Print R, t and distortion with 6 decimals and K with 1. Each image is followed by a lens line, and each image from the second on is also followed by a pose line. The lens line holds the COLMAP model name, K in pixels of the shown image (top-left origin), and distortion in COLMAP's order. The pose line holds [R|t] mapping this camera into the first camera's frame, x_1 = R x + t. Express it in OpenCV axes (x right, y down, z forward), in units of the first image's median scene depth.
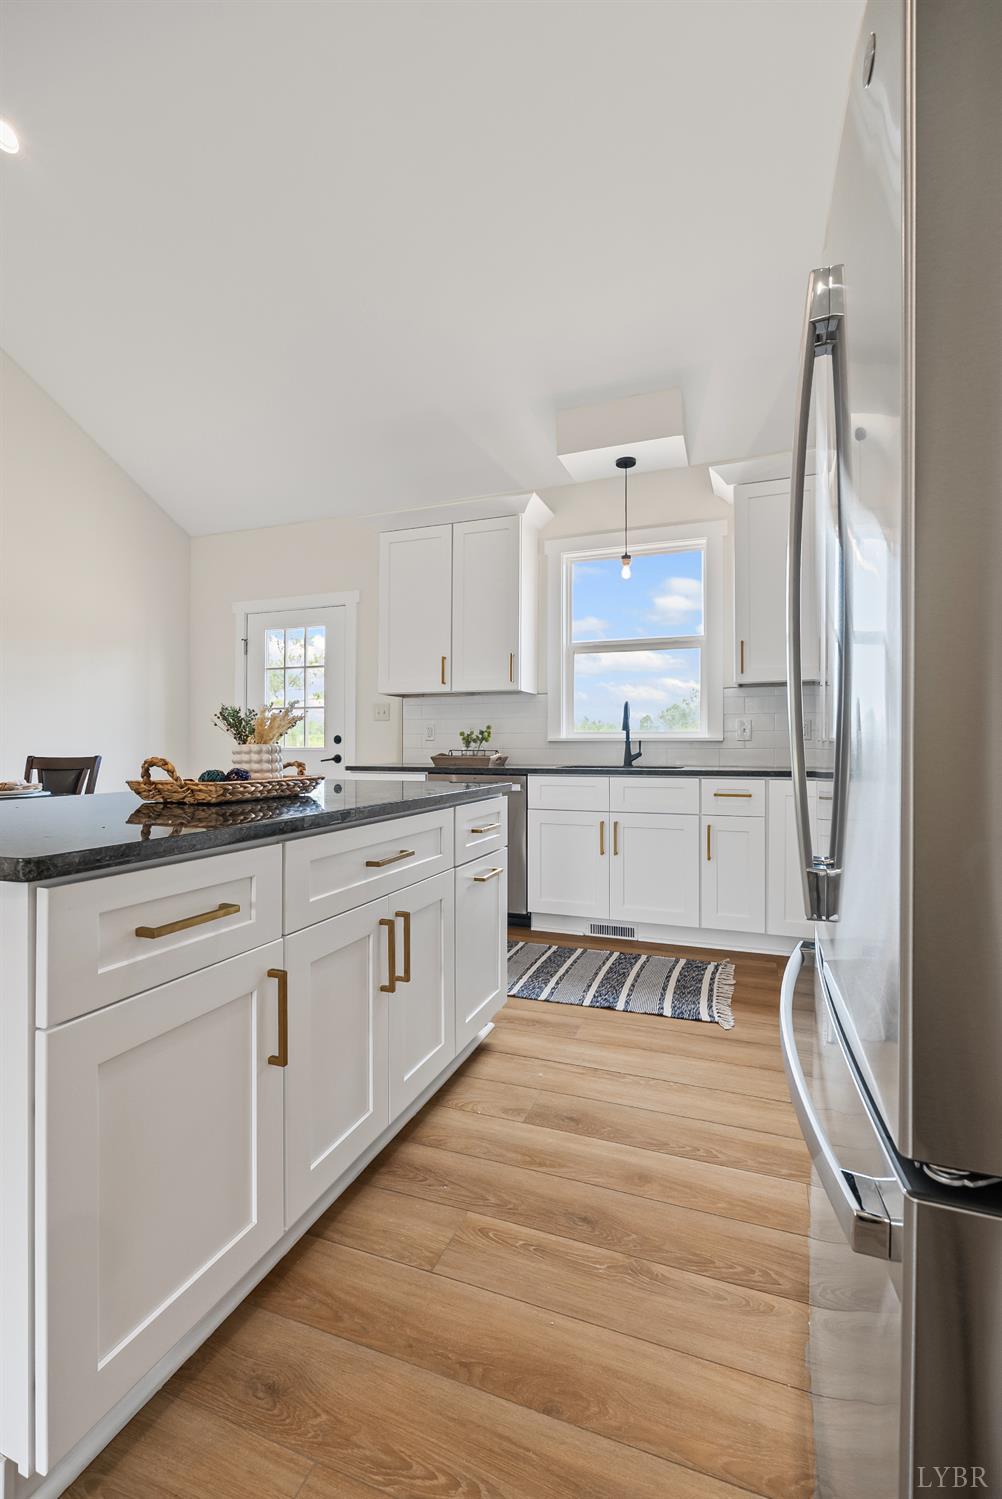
lens RADIAL K [[665.3, 0, 496.2], [0, 665.3, 731.2], [0, 0, 1]] dist [-0.005854, 0.000065]
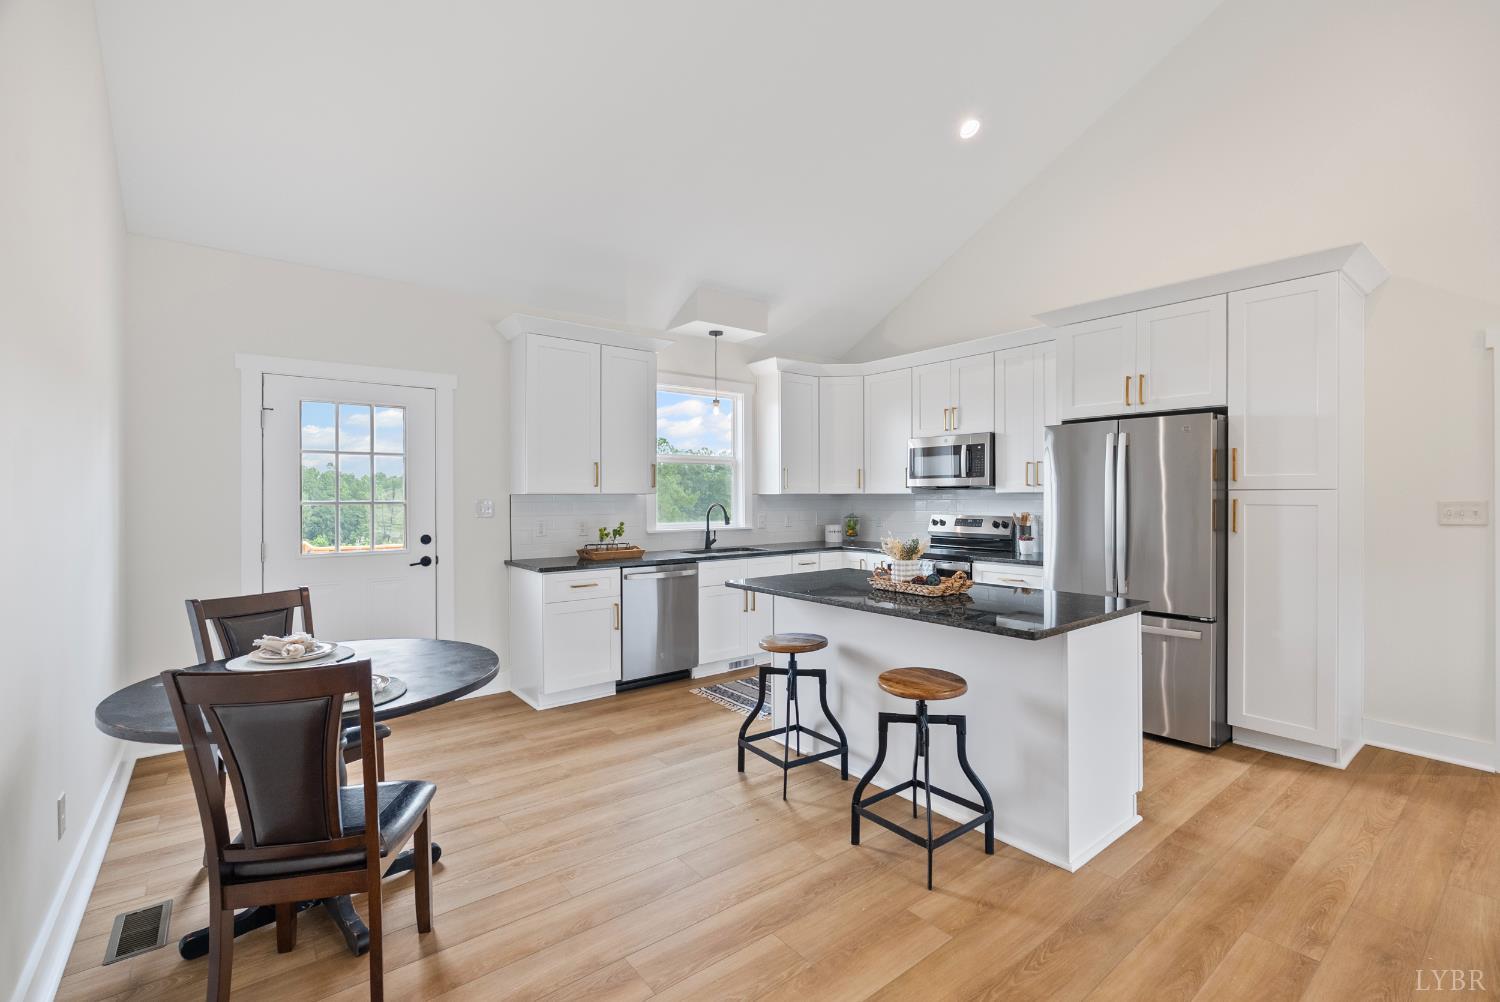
lens RADIAL K [[665.8, 0, 747.6], [0, 665.8, 495.2], [0, 0, 1]] dist [-0.005854, 0.000065]
pose [[0.504047, -0.000576, 0.863676, -0.965799], [-0.013672, 0.999869, 0.008646, -0.073792], [-0.863568, -0.016166, 0.503973, 0.225301]]
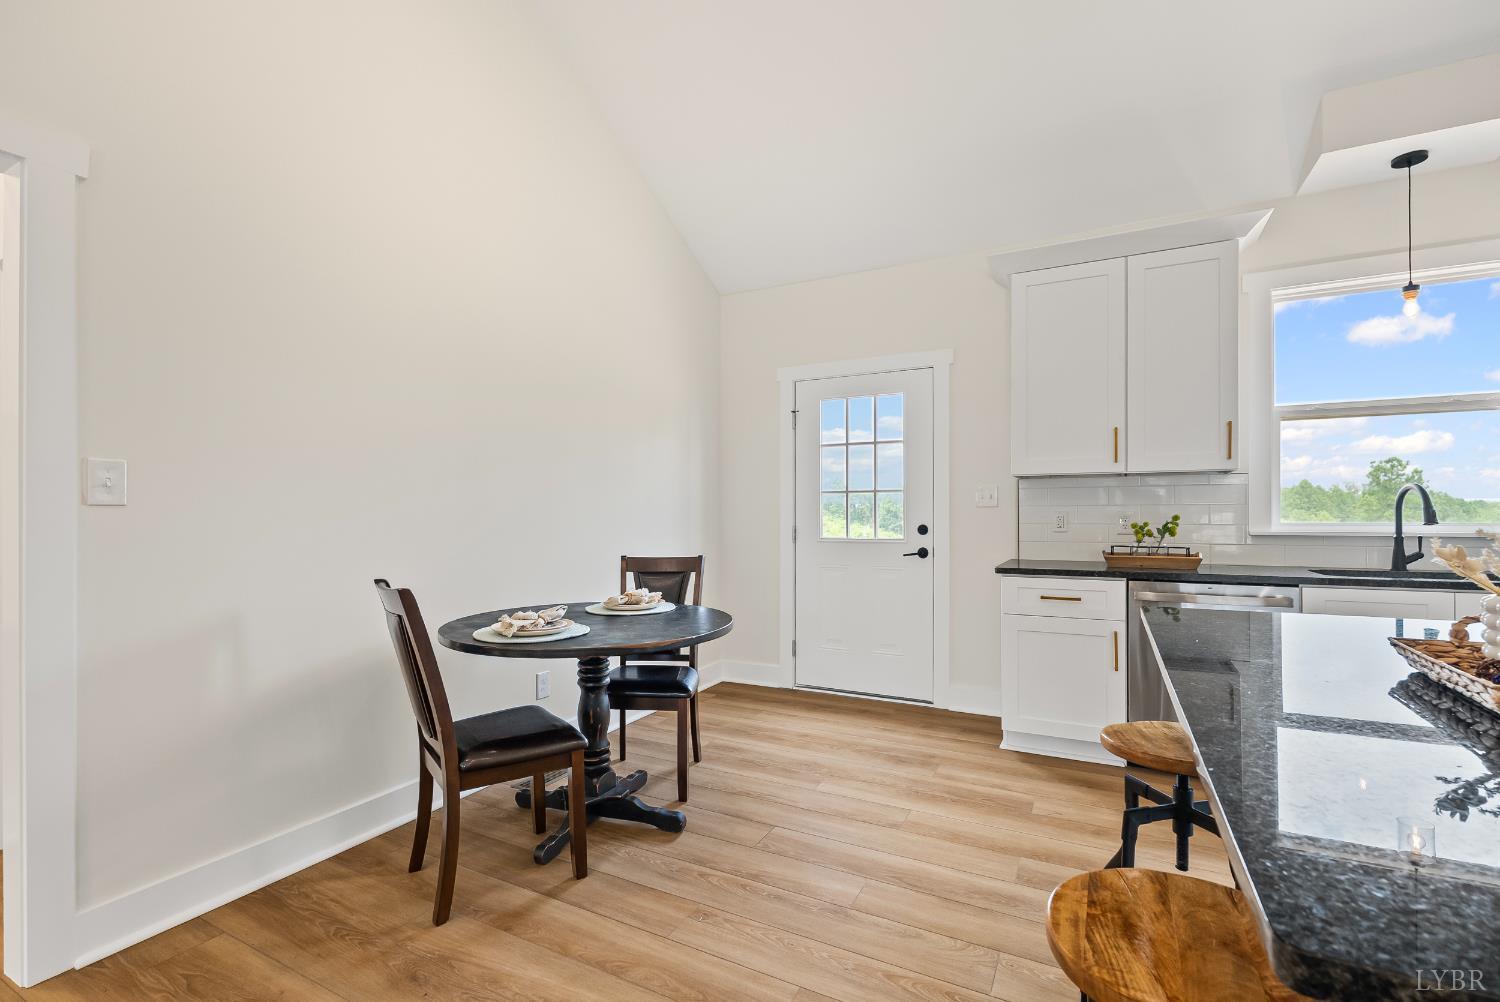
lens RADIAL K [[665.8, 0, 753.1], [0, 665.8, 513.0], [0, 0, 1]] dist [-0.005854, 0.000065]
pose [[0.993801, -0.003705, -0.111108, -0.438071], [0.005607, 0.999843, 0.016815, -0.028648], [0.111028, -0.017334, 0.993666, 0.183322]]
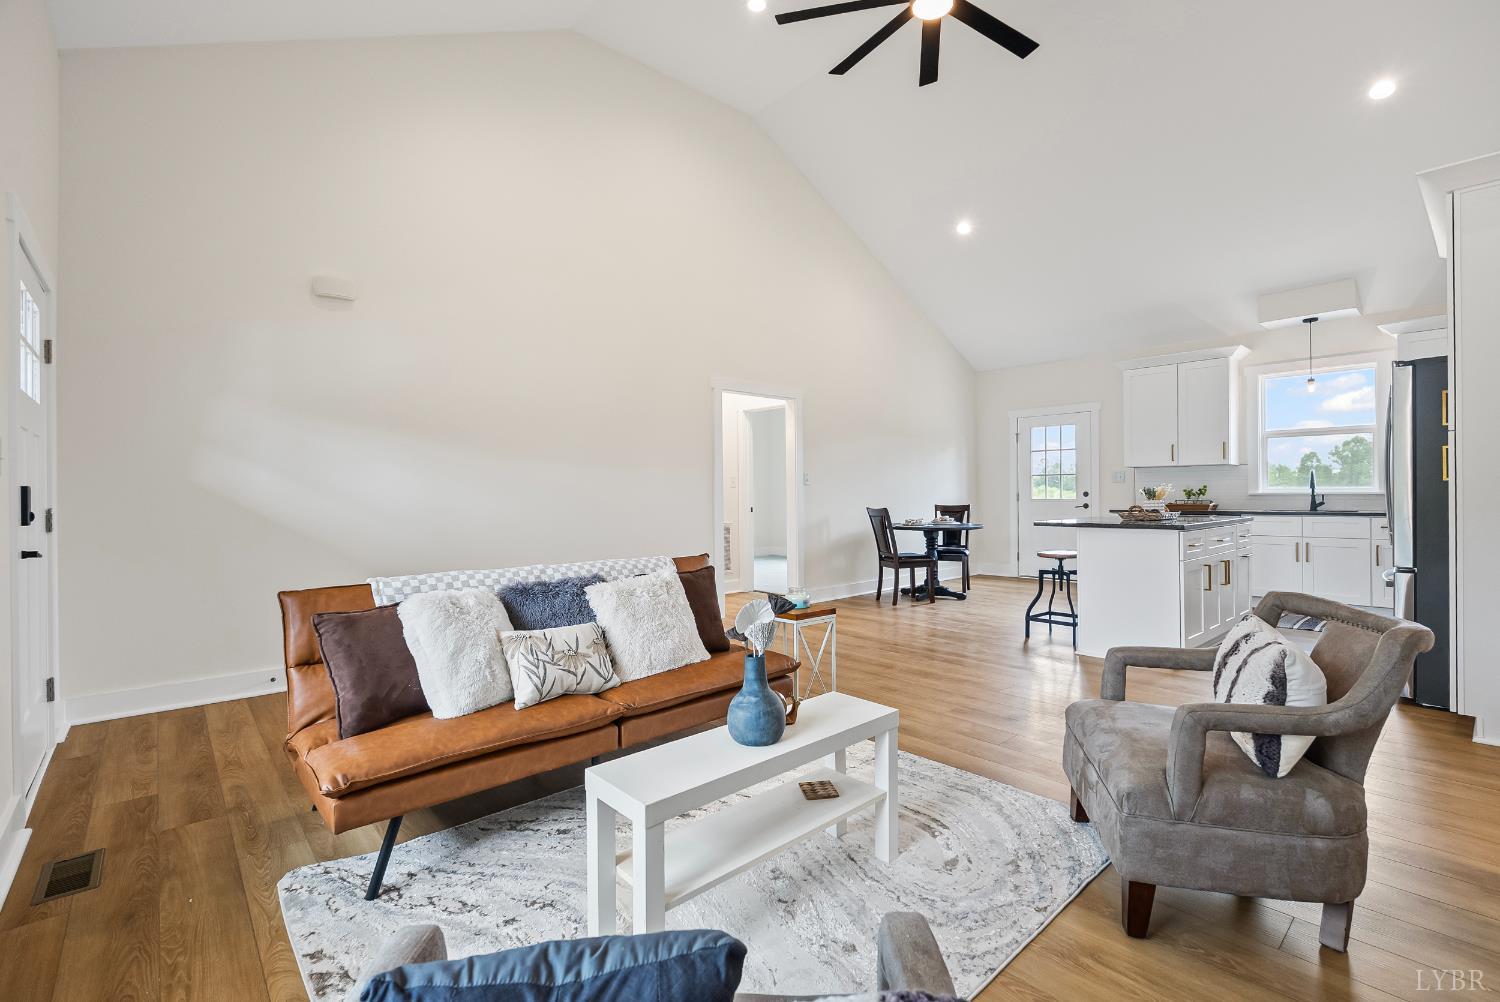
lens RADIAL K [[665.8, 0, 758.3], [0, 665.8, 487.7], [0, 0, 1]] dist [-0.005854, 0.000065]
pose [[0.892565, -0.010591, -0.450795, -0.269348], [0.017232, 0.999795, 0.010630, -0.041441], [0.450590, -0.017256, 0.892564, -1.003656]]
